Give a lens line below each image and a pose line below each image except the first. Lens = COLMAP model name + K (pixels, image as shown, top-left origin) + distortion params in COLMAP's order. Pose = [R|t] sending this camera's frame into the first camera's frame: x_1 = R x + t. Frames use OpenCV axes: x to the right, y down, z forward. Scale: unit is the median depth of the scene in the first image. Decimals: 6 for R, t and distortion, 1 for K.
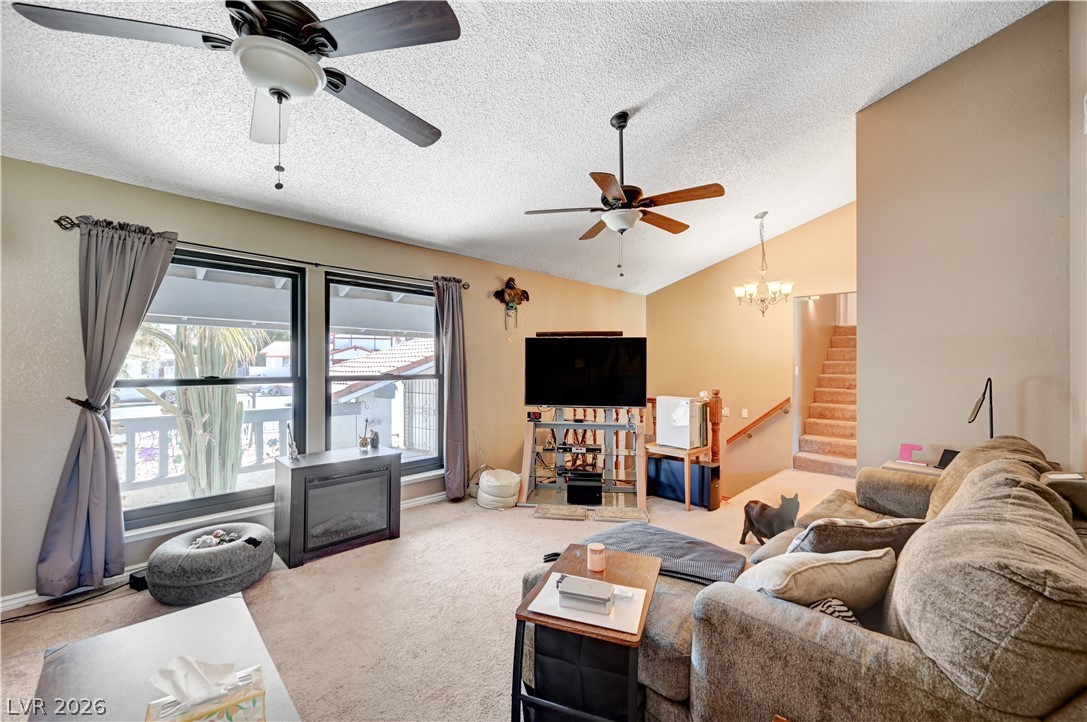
lens RADIAL K [[434.2, 0, 539.5], [0, 434.2, 352.5], [0, 0, 1]] dist [0.002238, 0.000009]
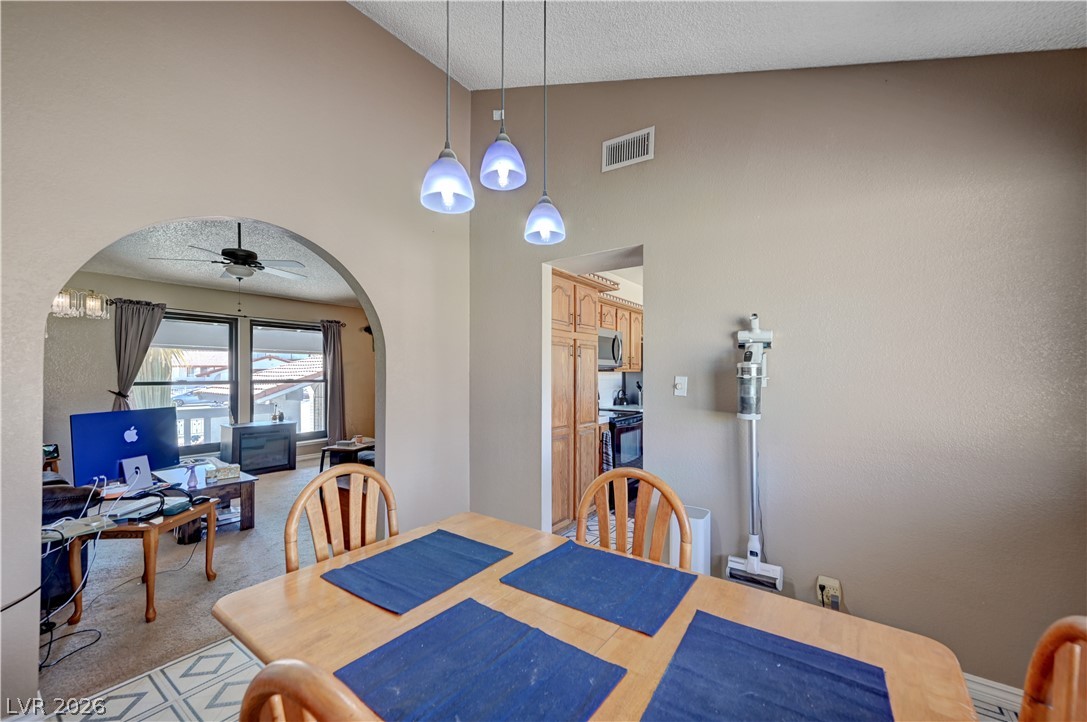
lens RADIAL K [[434.2, 0, 537.7], [0, 434.2, 365.2], [0, 0, 1]] dist [0.002238, 0.000009]
pose [[0.990094, -0.000085, 0.140404, 0.390654], [-0.000839, 0.999978, 0.006526, -0.017862], [-0.140402, -0.006580, 0.990073, -0.859904]]
